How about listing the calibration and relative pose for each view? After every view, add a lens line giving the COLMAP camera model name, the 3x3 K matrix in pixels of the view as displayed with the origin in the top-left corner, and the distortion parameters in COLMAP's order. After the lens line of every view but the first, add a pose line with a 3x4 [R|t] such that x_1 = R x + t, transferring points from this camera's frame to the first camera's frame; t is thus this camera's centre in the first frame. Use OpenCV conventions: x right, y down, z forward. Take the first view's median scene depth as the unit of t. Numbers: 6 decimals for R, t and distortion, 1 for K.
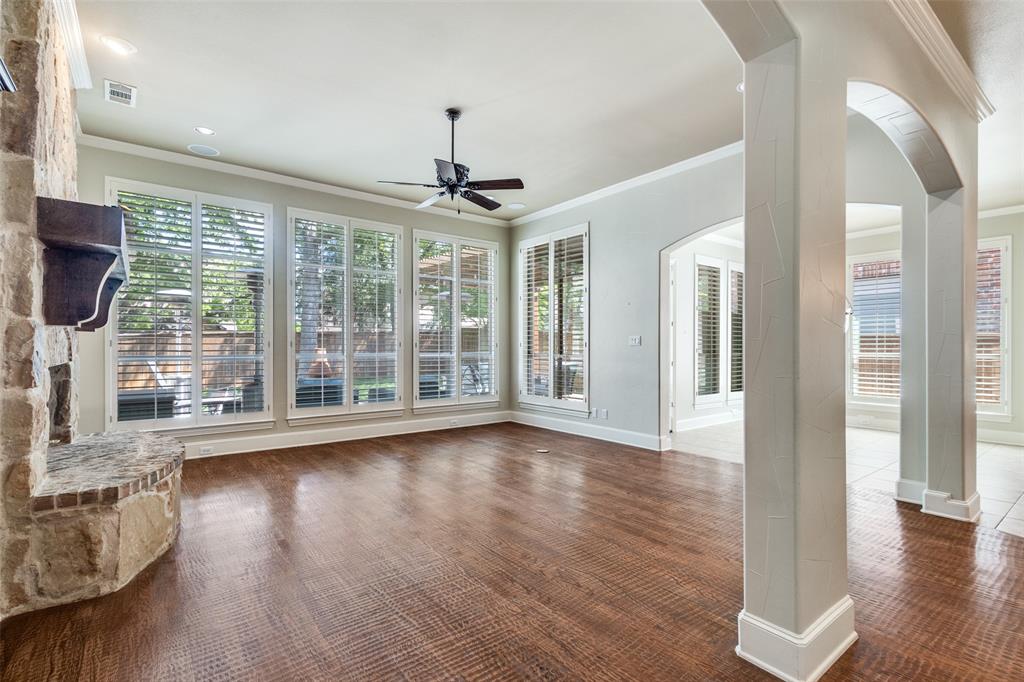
lens RADIAL K [[476.2, 0, 506.9], [0, 476.2, 345.5], [0, 0, 1]] dist [0.011562, -0.001953]
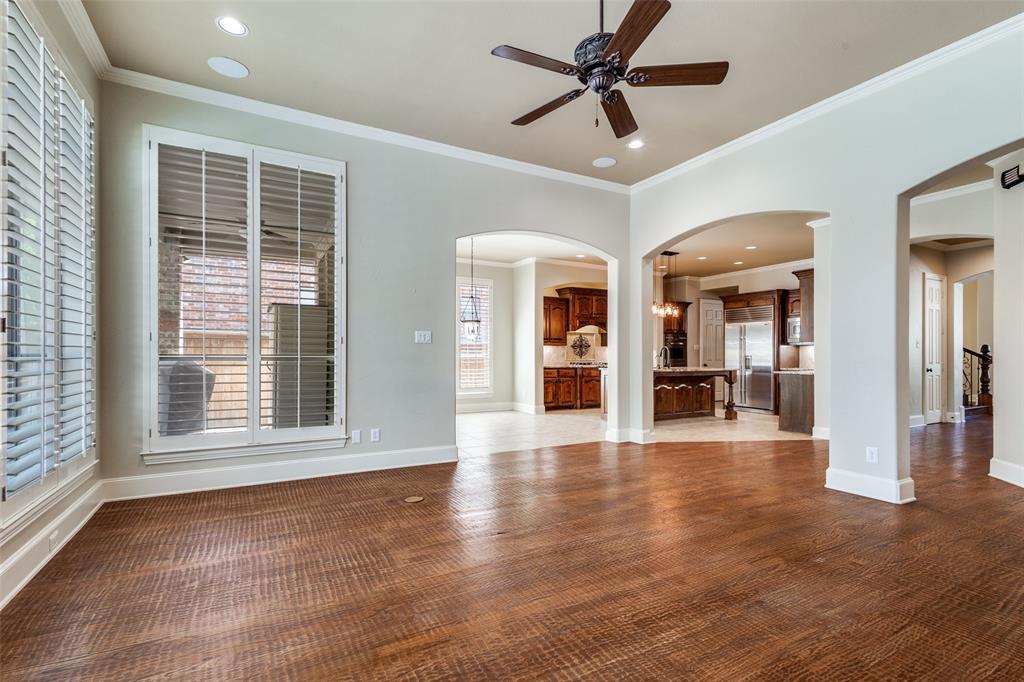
lens RADIAL K [[476.2, 0, 513.5], [0, 476.2, 358.3], [0, 0, 1]] dist [0.011562, -0.001953]
pose [[0.145564, -0.005301, 0.989335, -0.510194], [-0.005680, 0.999965, 0.006194, 0.019406], [-0.989333, -0.006521, 0.145529, 0.703990]]
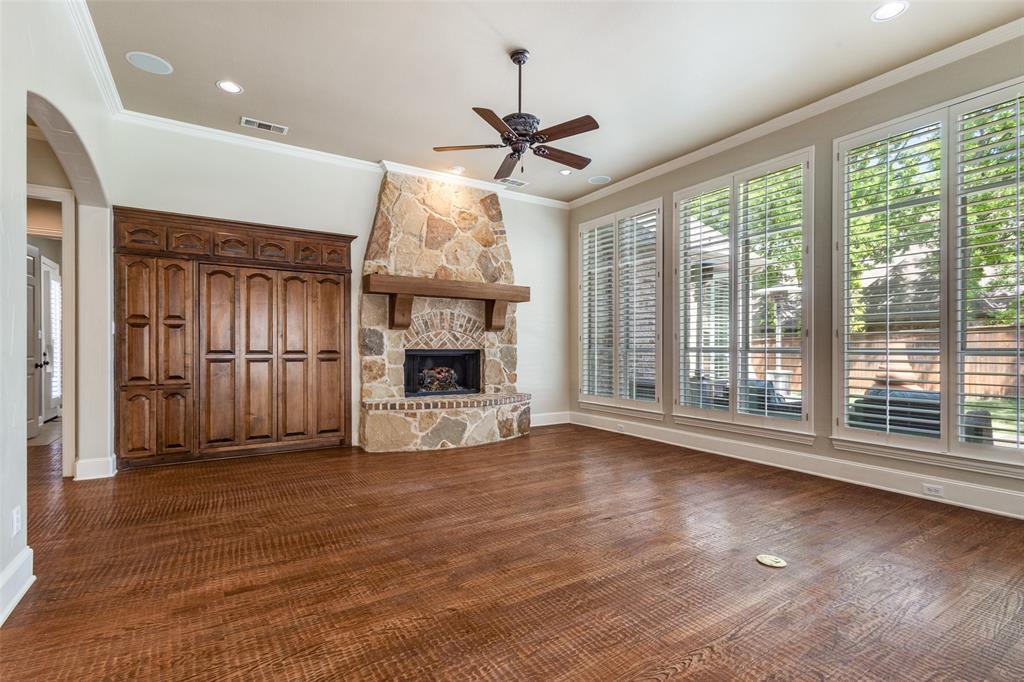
lens RADIAL K [[476.2, 0, 510.1], [0, 476.2, 345.8], [0, 0, 1]] dist [0.011562, -0.001953]
pose [[-0.087735, -0.003445, -0.996138, 0.499539], [0.000599, 0.999994, -0.003511, 0.018364], [0.996144, -0.000905, -0.087732, 0.727442]]
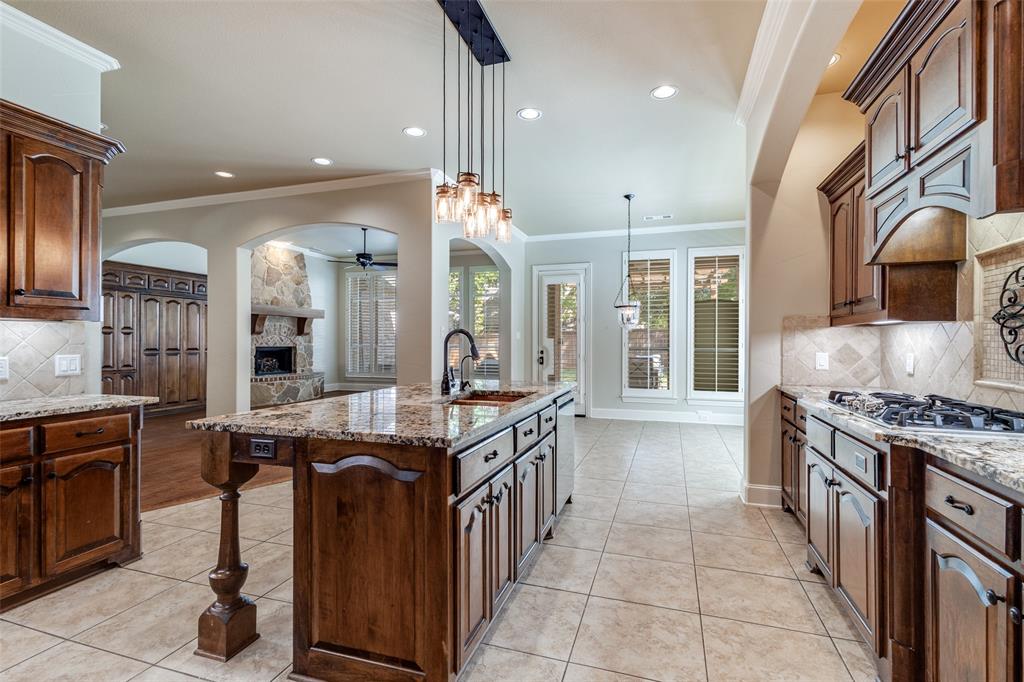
lens RADIAL K [[476.2, 0, 511.0], [0, 476.2, 342.5], [0, 0, 1]] dist [0.011562, -0.001953]
pose [[0.566964, 0.003029, -0.823737, 1.313986], [-0.001854, 0.999995, 0.002401, 0.002874], [0.823741, 0.000166, 0.566967, 0.255121]]
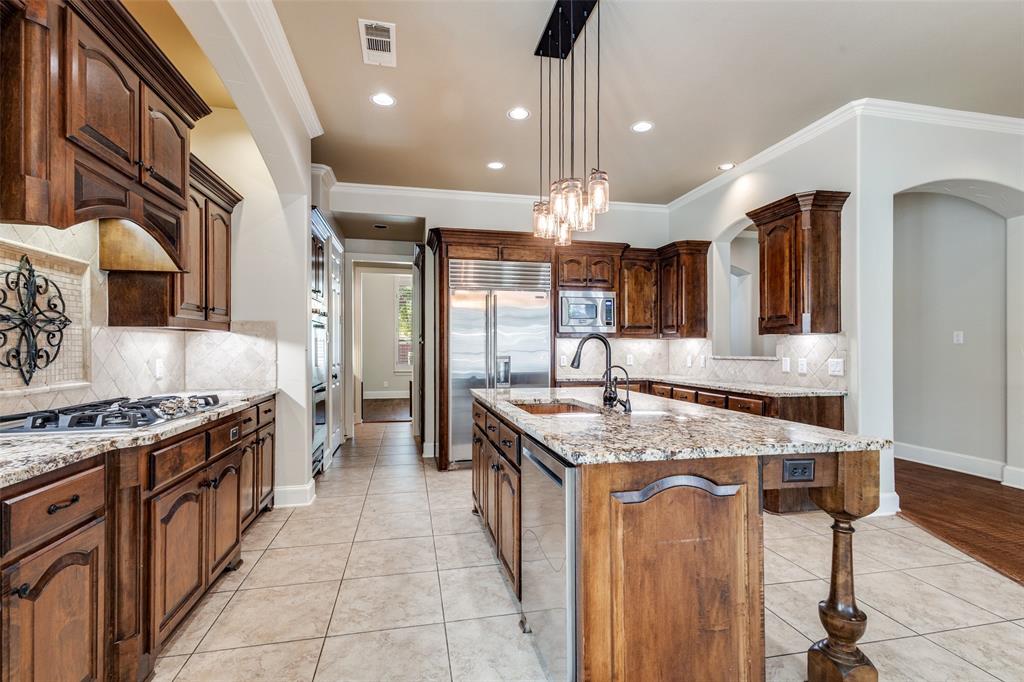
lens RADIAL K [[476.2, 0, 510.2], [0, 476.2, 344.9], [0, 0, 1]] dist [0.011562, -0.001953]
pose [[-0.905721, 0.004124, 0.423853, 0.804053], [-0.000054, 0.999952, -0.009845, 0.004837], [-0.423874, -0.008940, -0.905677, 0.874574]]
